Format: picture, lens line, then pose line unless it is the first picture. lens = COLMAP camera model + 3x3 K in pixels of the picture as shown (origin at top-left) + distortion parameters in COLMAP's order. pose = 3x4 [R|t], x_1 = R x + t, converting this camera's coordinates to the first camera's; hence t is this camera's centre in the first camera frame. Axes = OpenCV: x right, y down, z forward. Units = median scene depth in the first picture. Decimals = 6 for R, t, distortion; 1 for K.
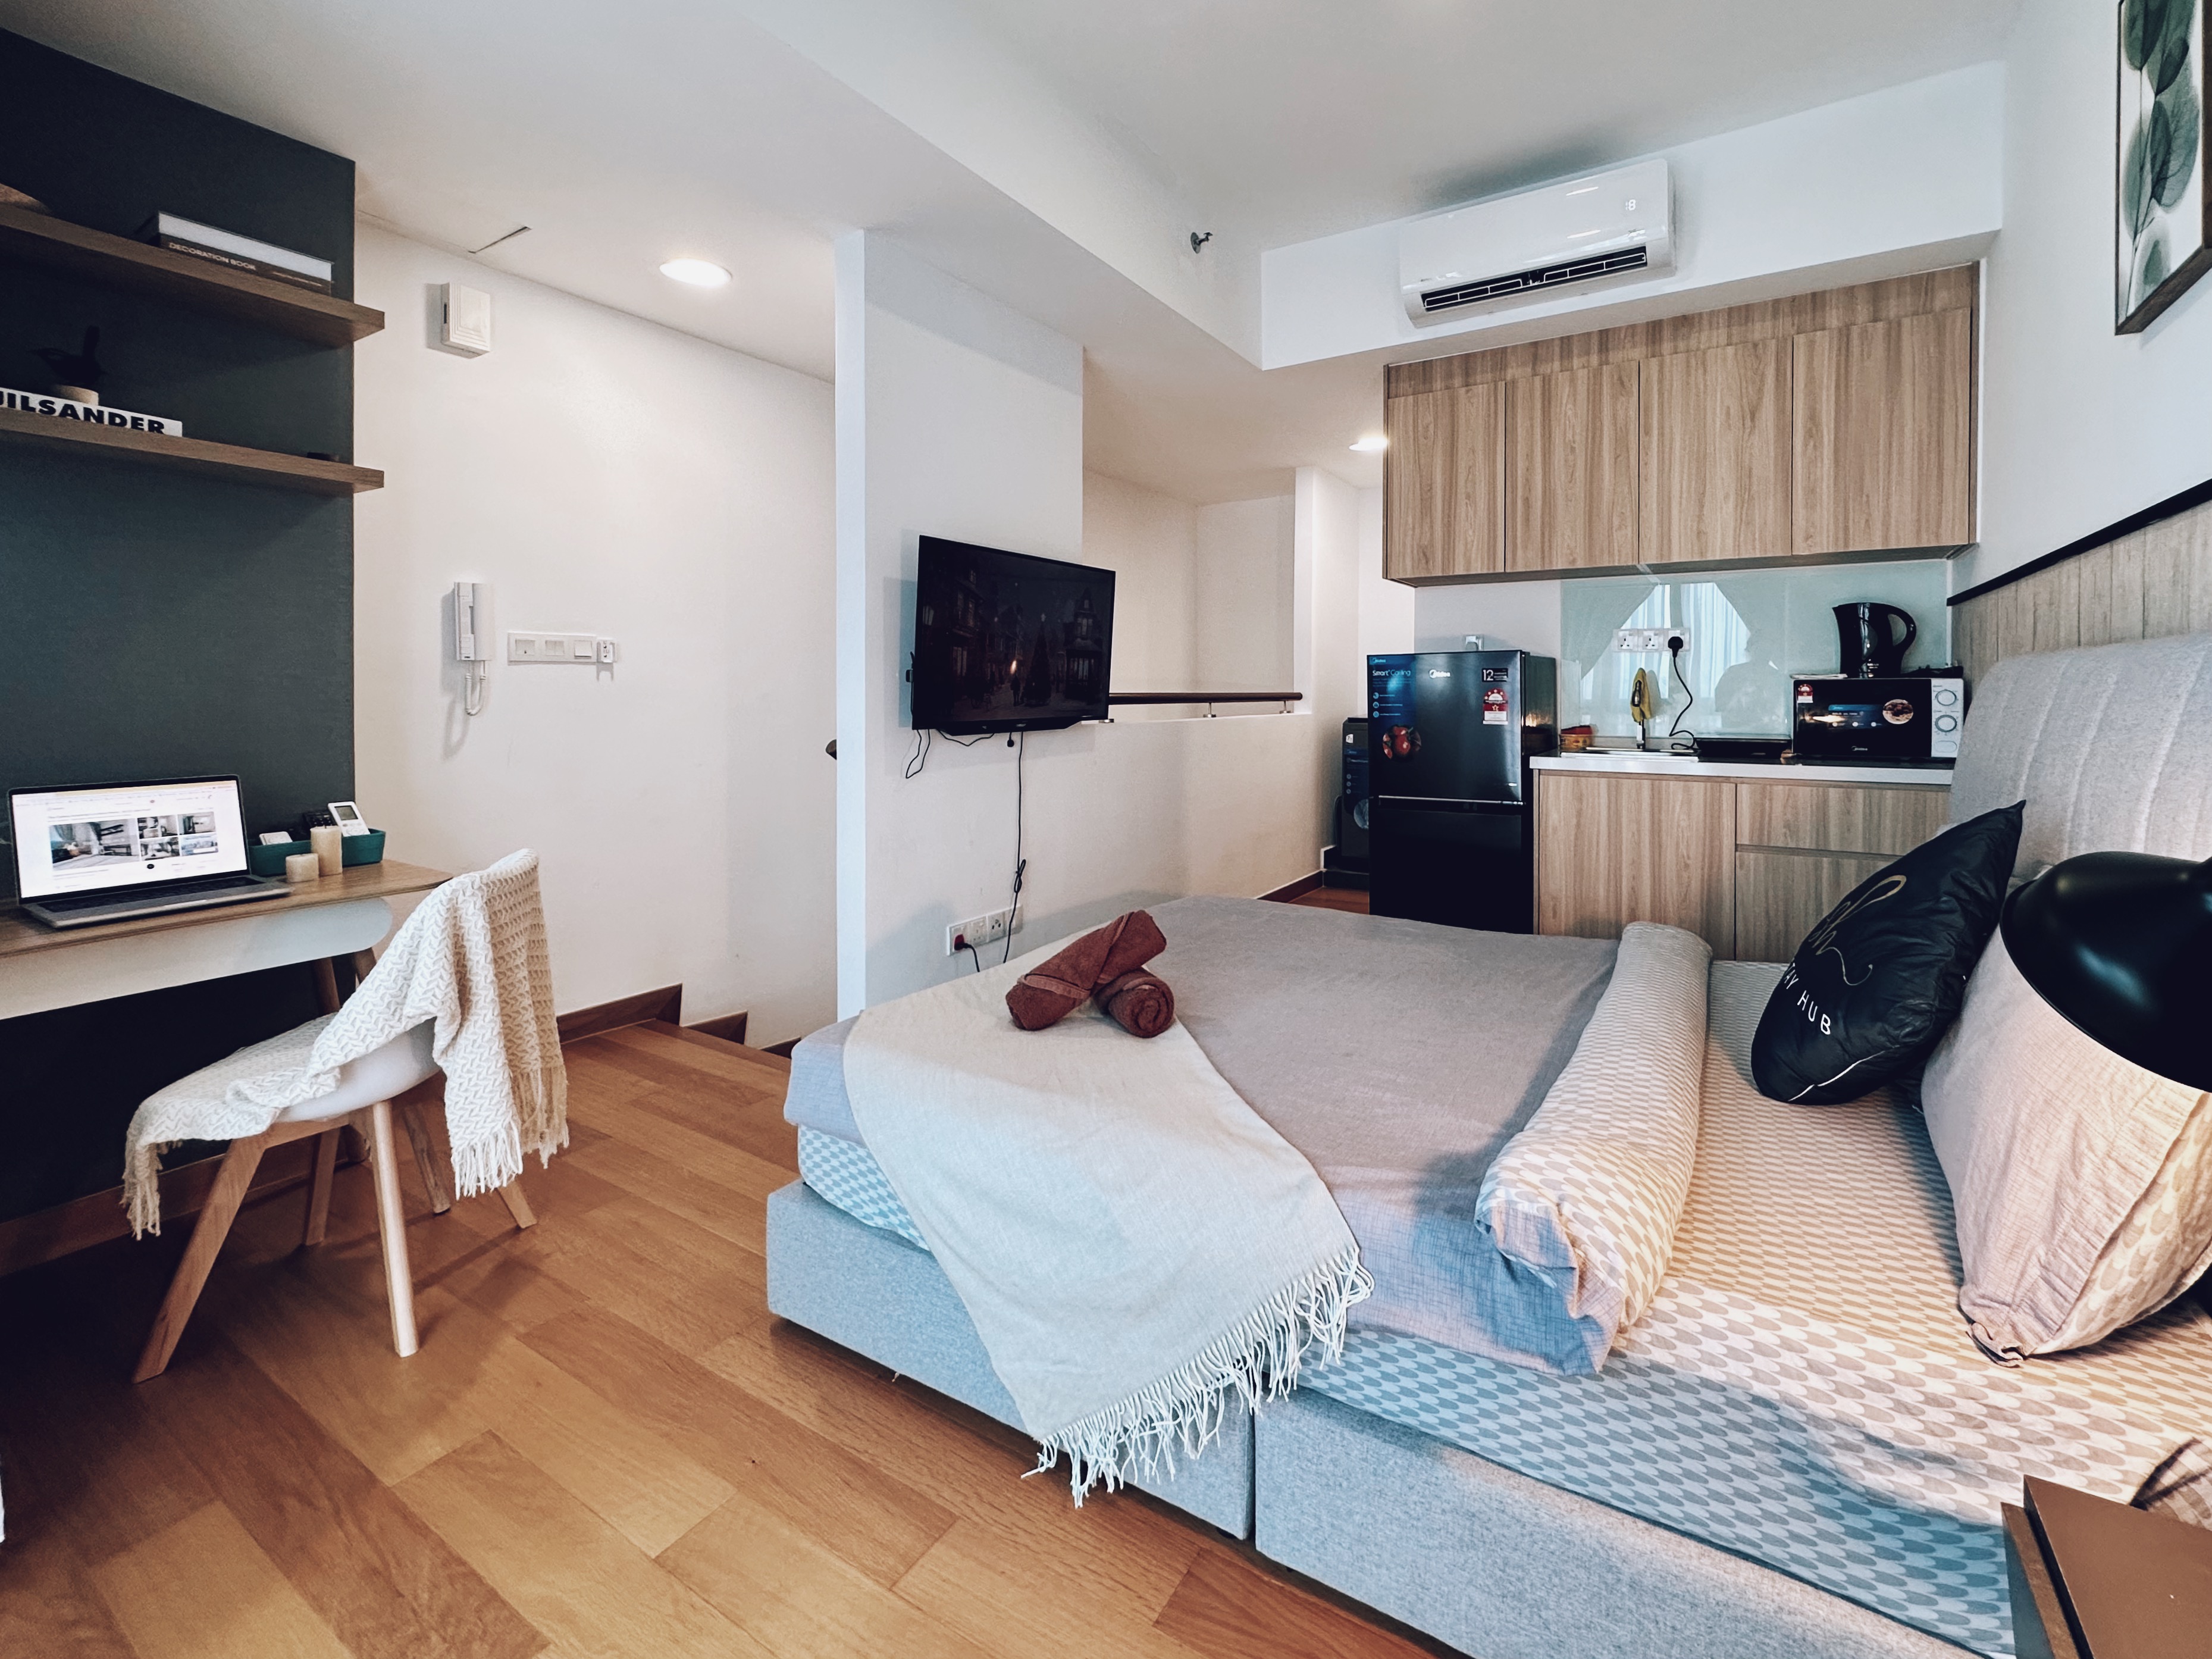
lens RADIAL K [[929.3, 0, 1199.3], [0, 929.3, 705.0], [0, 0, 1]] dist [-0.002584, 0.000063]
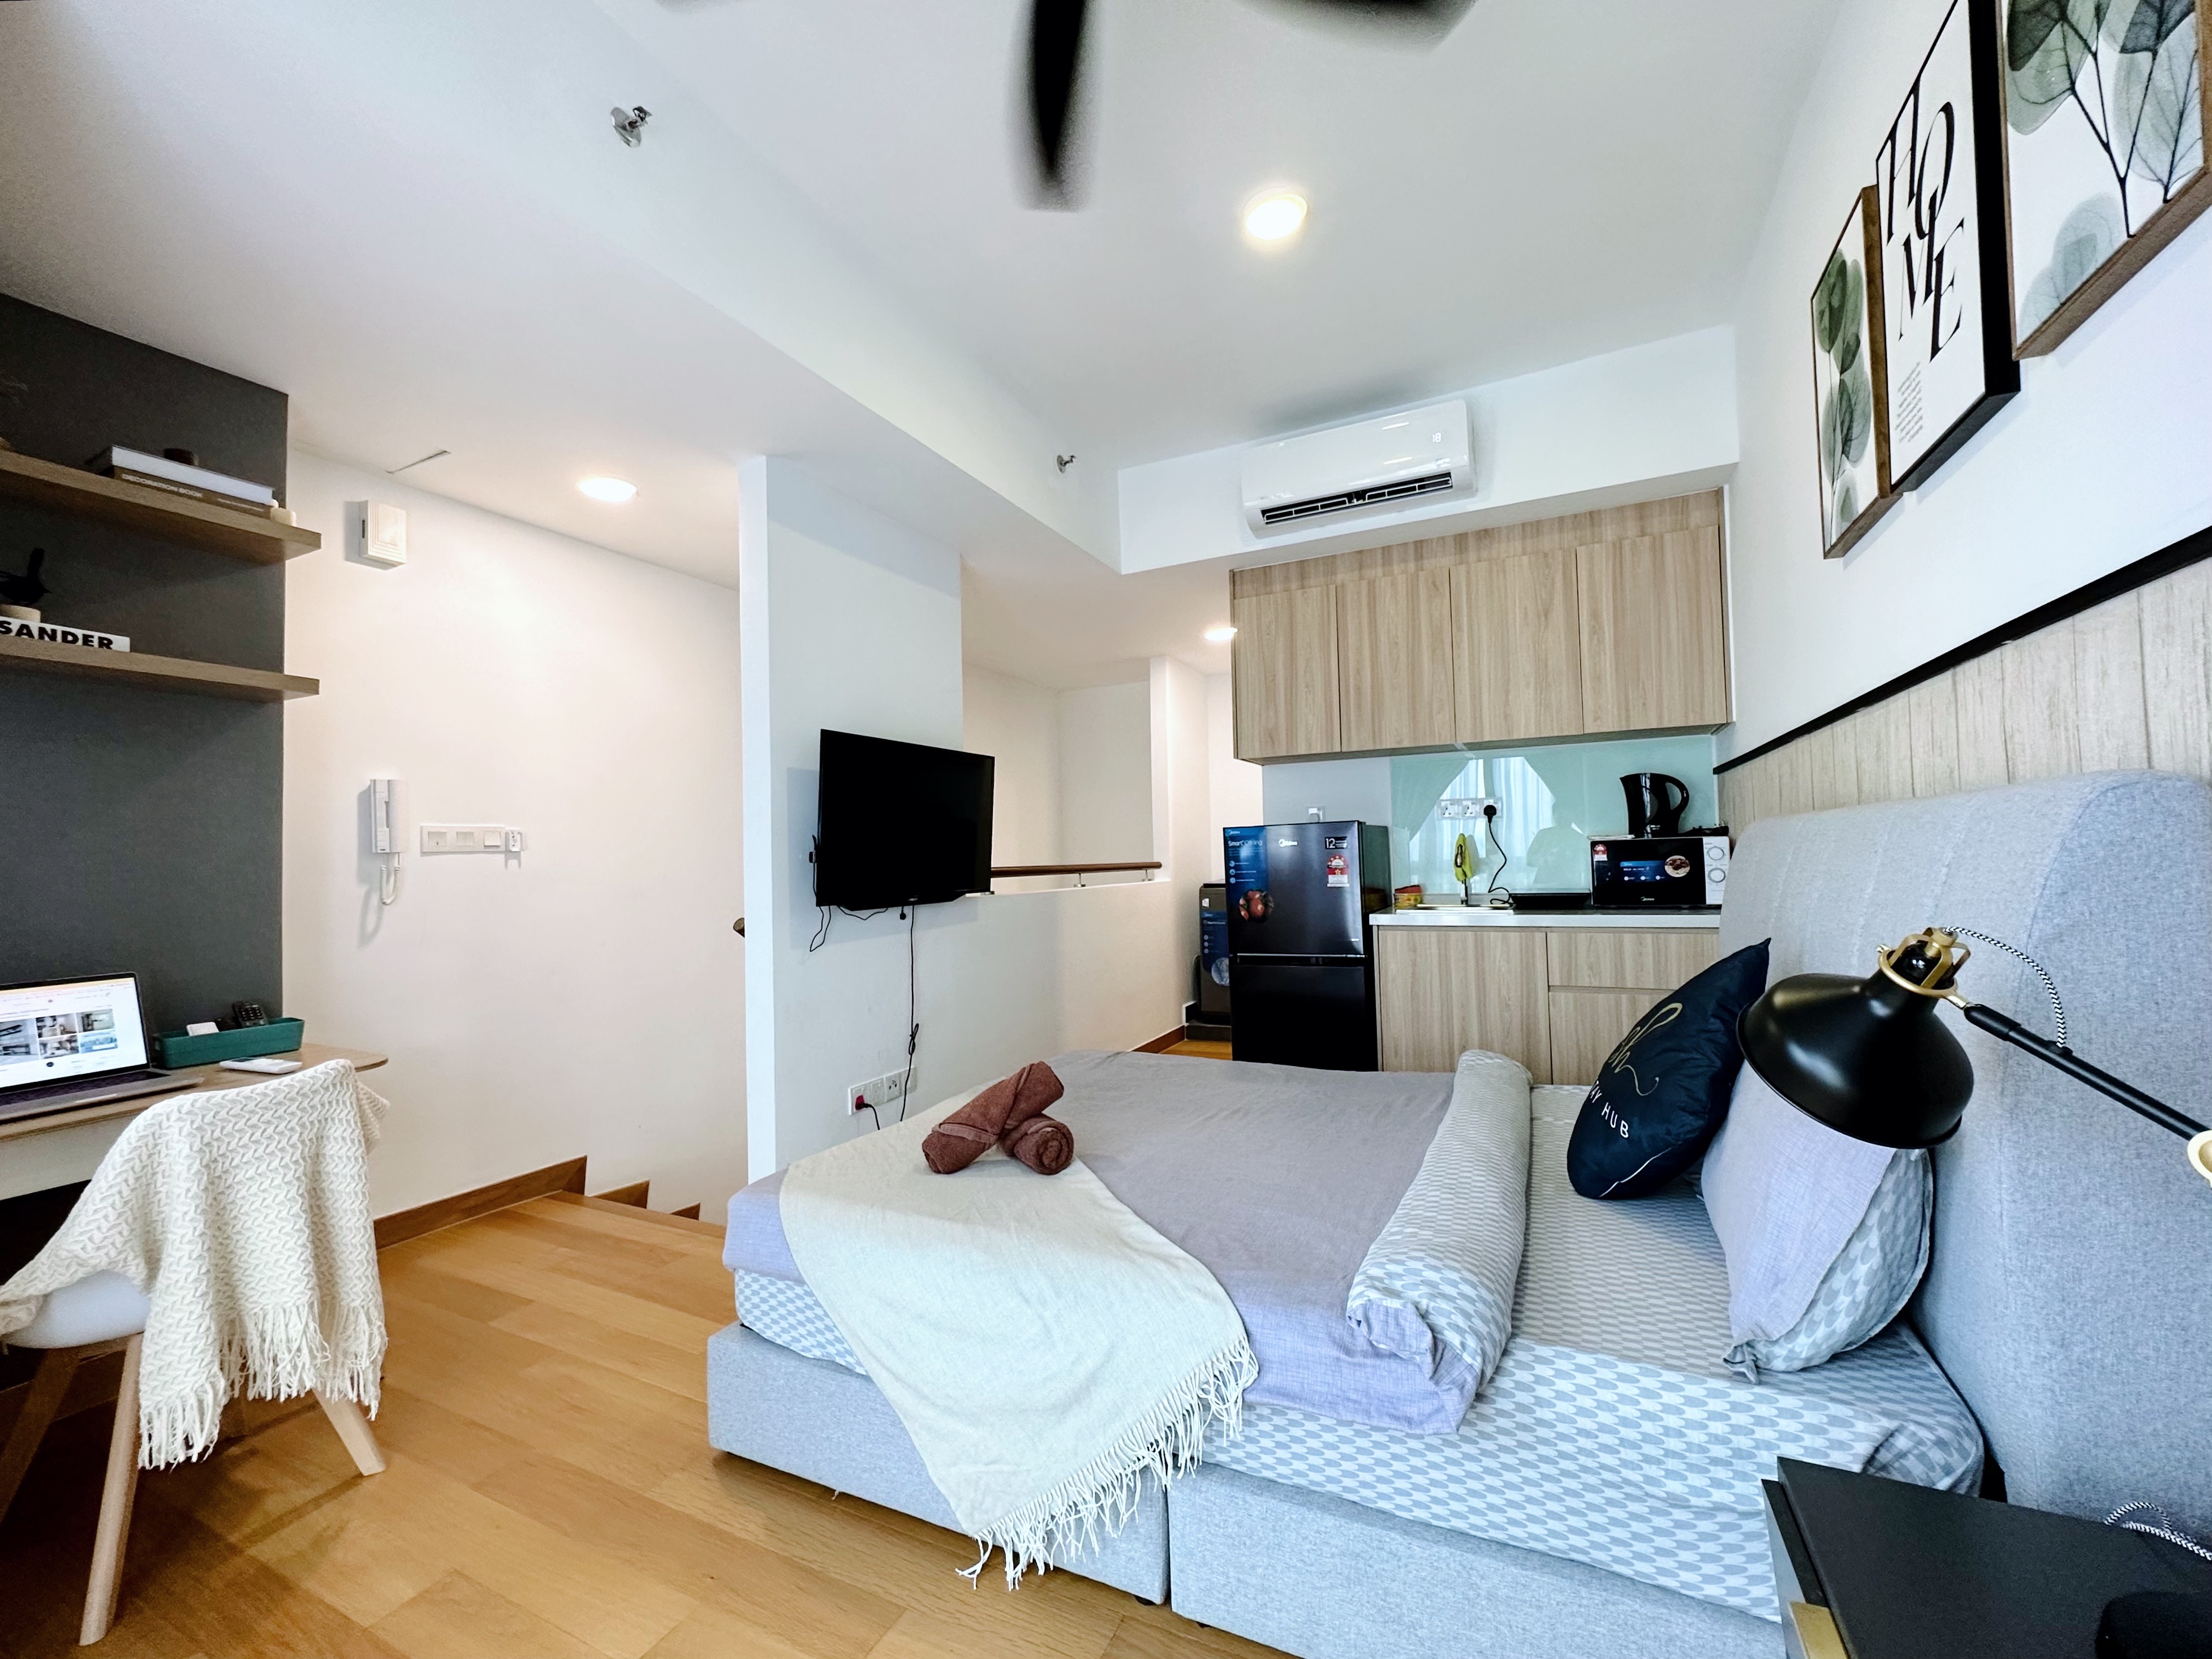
lens RADIAL K [[929.3, 0, 1095.4], [0, 929.3, 833.9], [0, 0, 1]] dist [-0.002584, 0.000063]
pose [[0.997211, -0.023690, 0.070777, -0.057874], [0.026471, 0.998903, -0.038616, -0.007544], [-0.069784, 0.040382, 0.996744, -0.113543]]
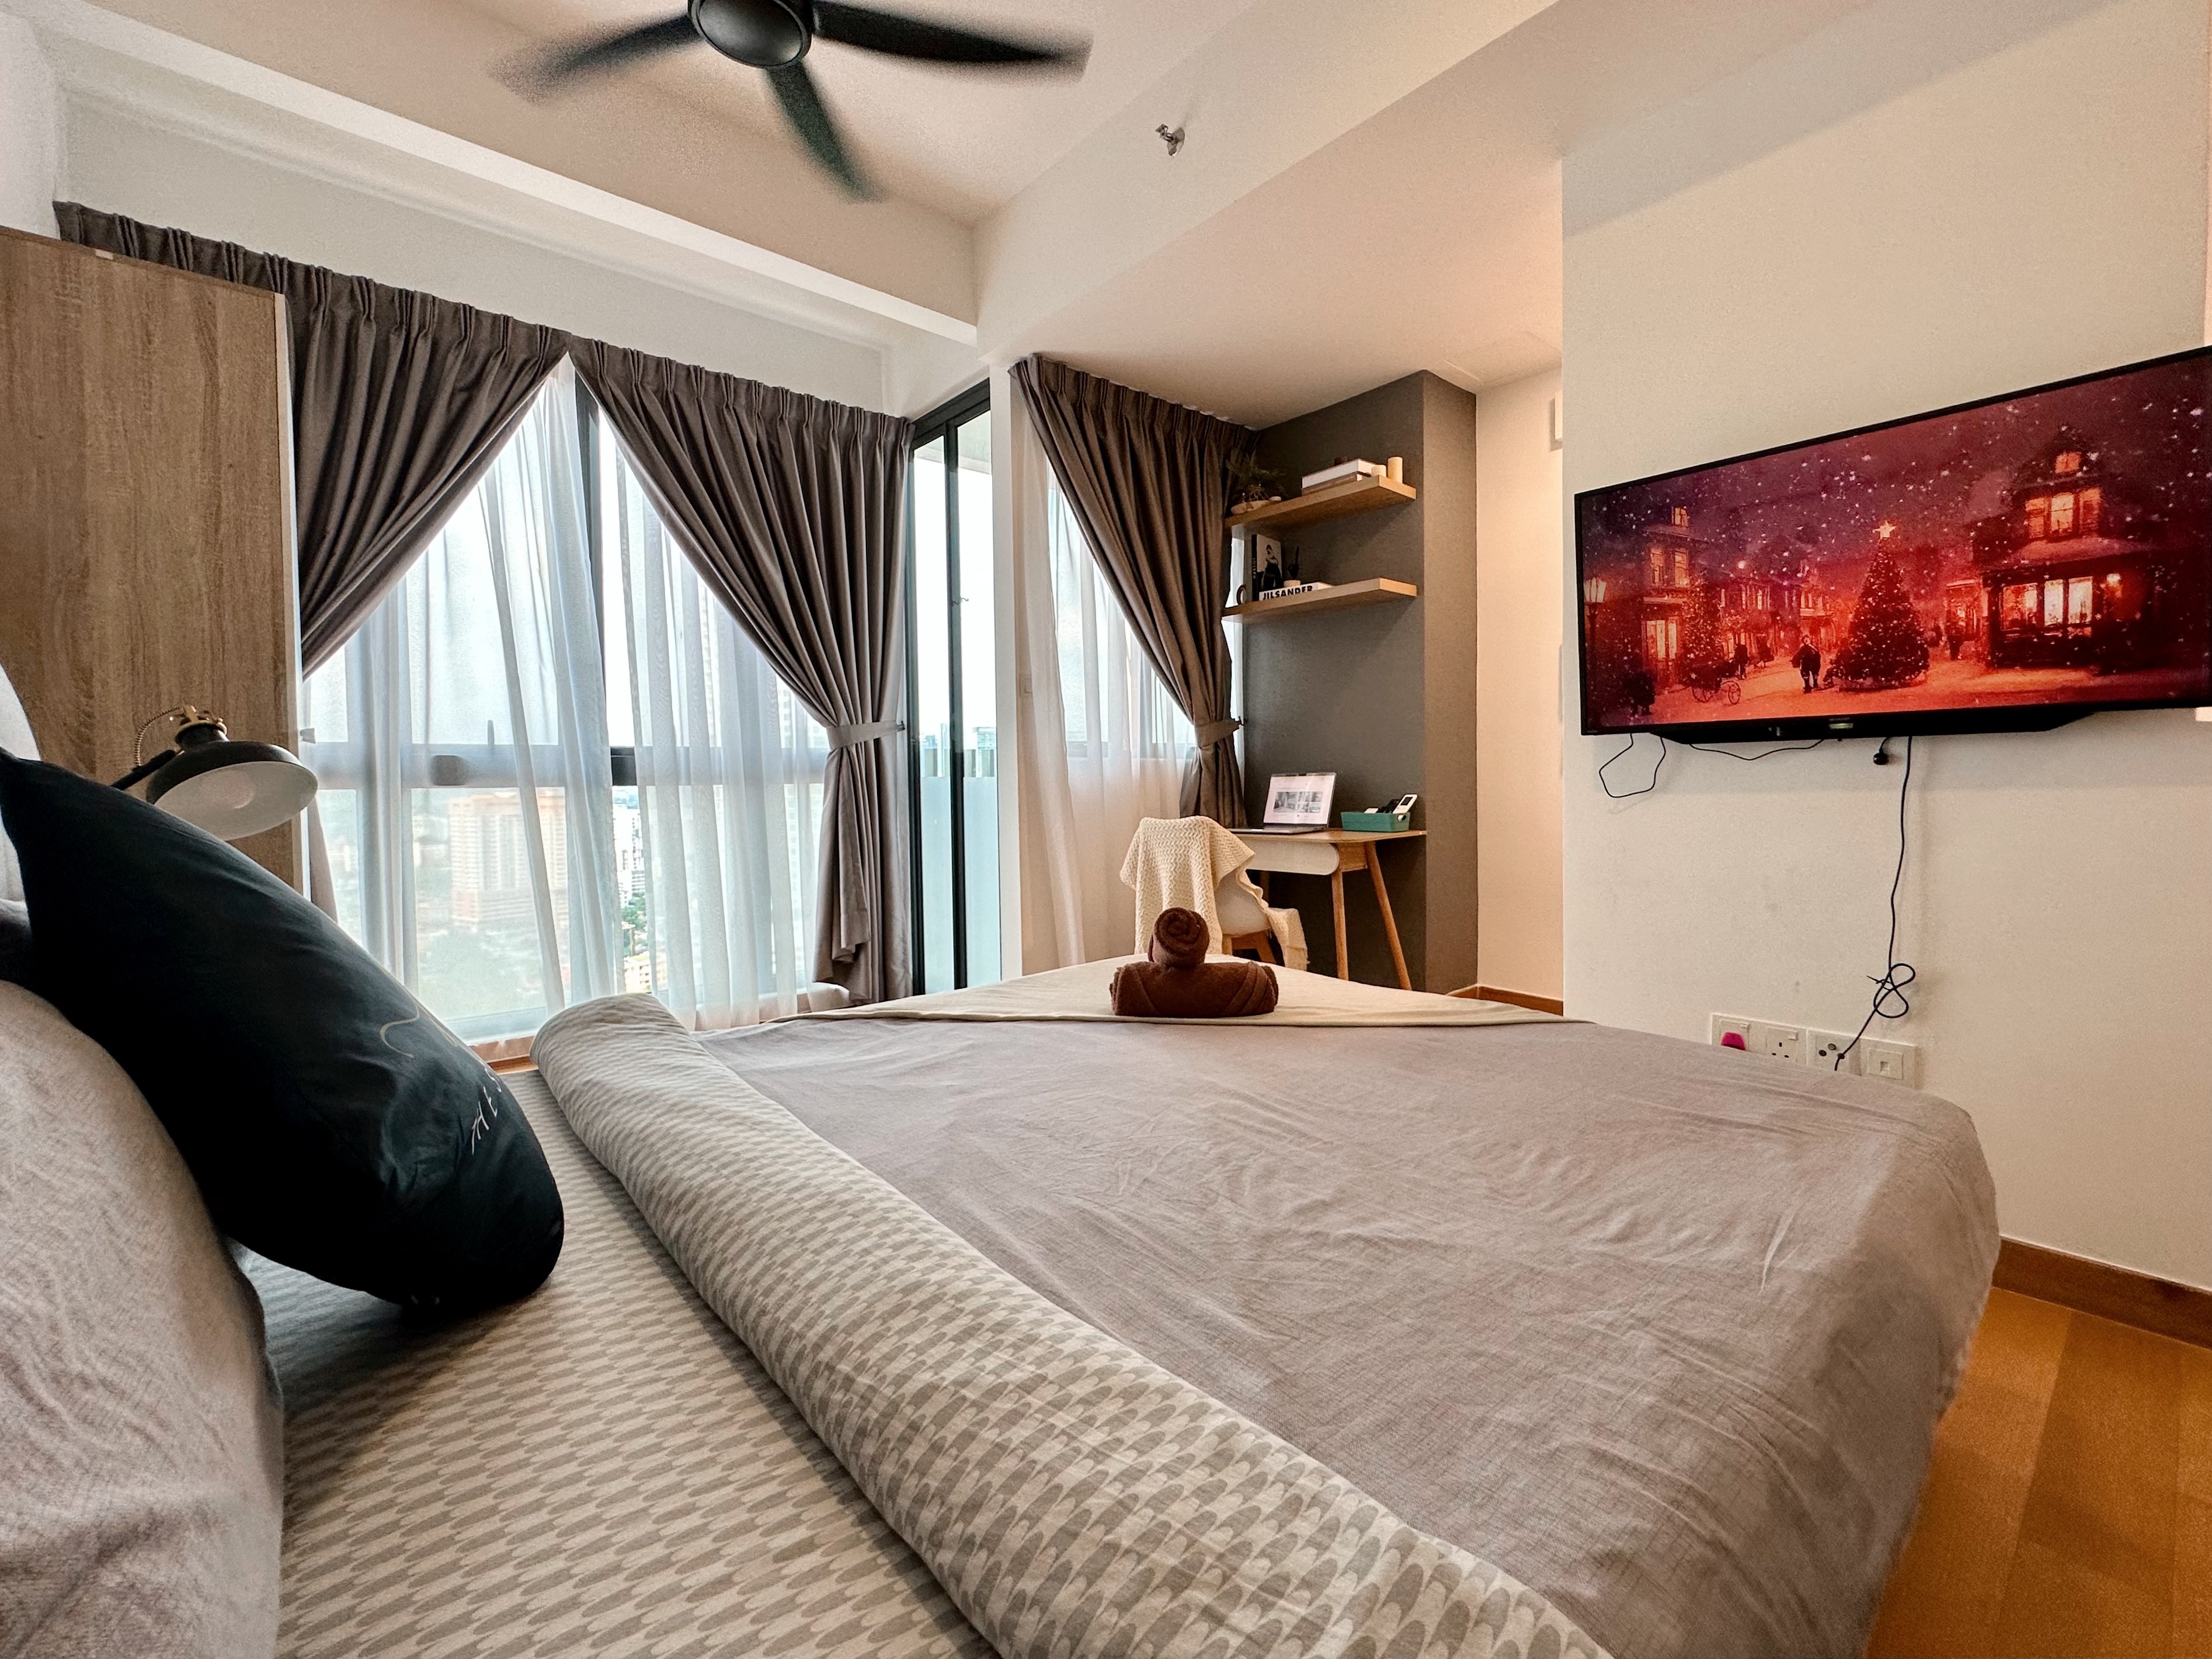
lens RADIAL K [[929.2, 0, 1108.0], [0, 929.2, 818.9], [0, 0, 1]] dist [-0.002584, 0.000063]
pose [[-0.316611, 0.037839, -0.947801, 0.706003], [-0.008425, 0.999052, 0.042699, 0.081087], [0.948518, 0.021504, -0.315992, 1.009987]]
